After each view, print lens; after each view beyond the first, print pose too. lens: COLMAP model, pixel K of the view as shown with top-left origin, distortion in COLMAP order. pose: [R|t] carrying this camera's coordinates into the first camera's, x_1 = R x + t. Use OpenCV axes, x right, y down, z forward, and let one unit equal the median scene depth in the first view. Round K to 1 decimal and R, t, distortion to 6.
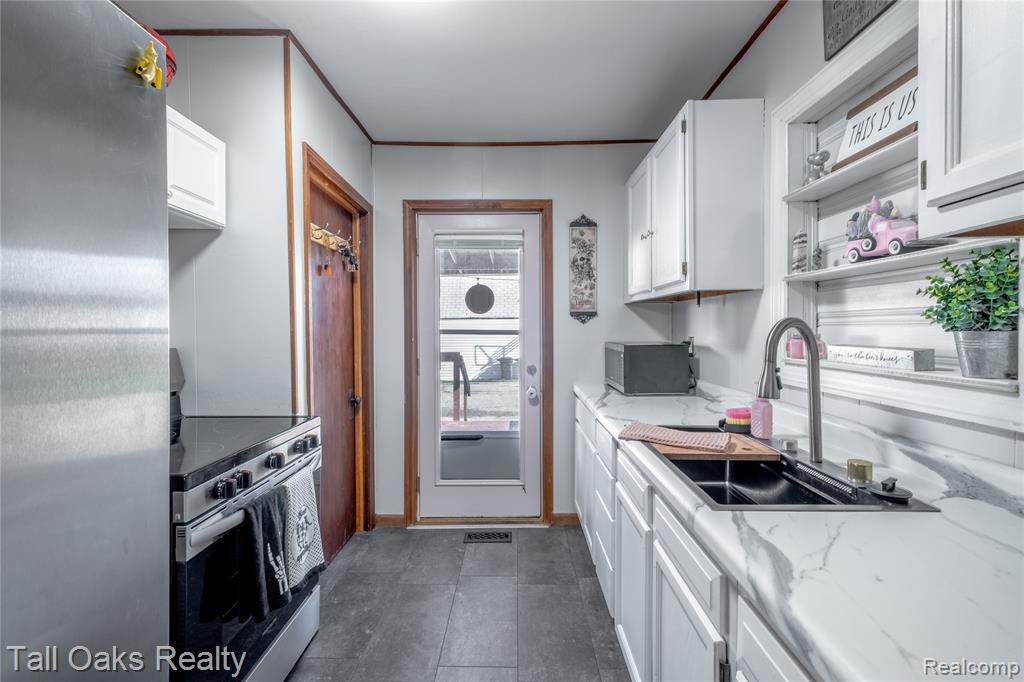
lens RADIAL K [[446.1, 0, 516.1], [0, 446.1, 337.1], [0, 0, 1]] dist [0.014531, -0.000395]
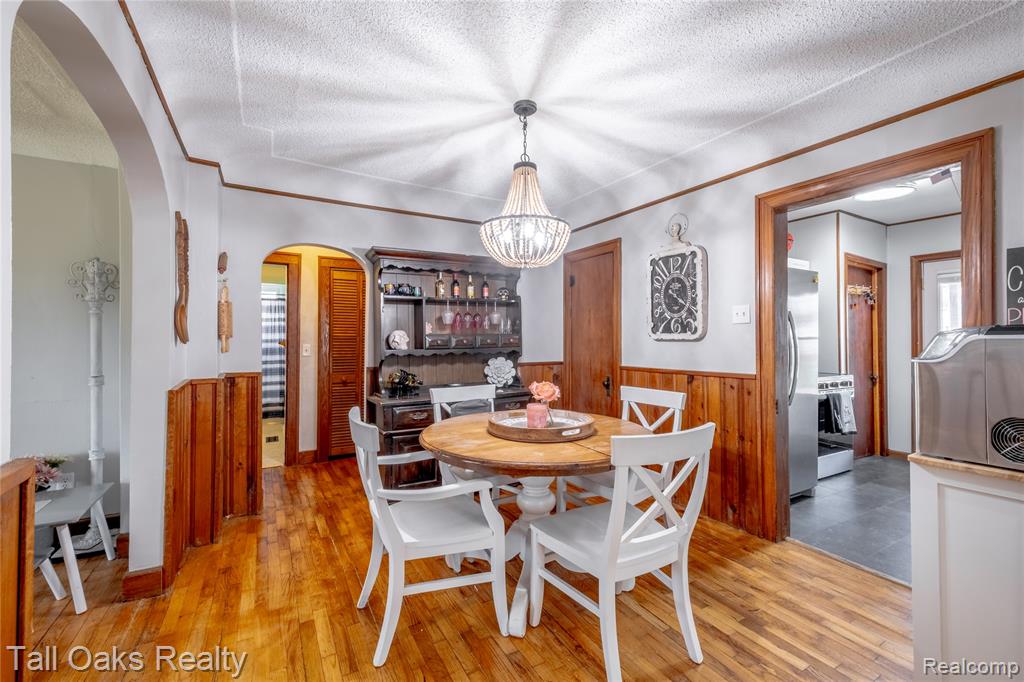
lens RADIAL K [[446.1, 0, 519.2], [0, 446.1, 334.7], [0, 0, 1]] dist [0.014531, -0.000395]
pose [[0.517415, -0.002744, -0.855730, 0.449492], [-0.015883, 0.999792, -0.012810, 0.022175], [0.855587, 0.020220, 0.517264, -1.148912]]
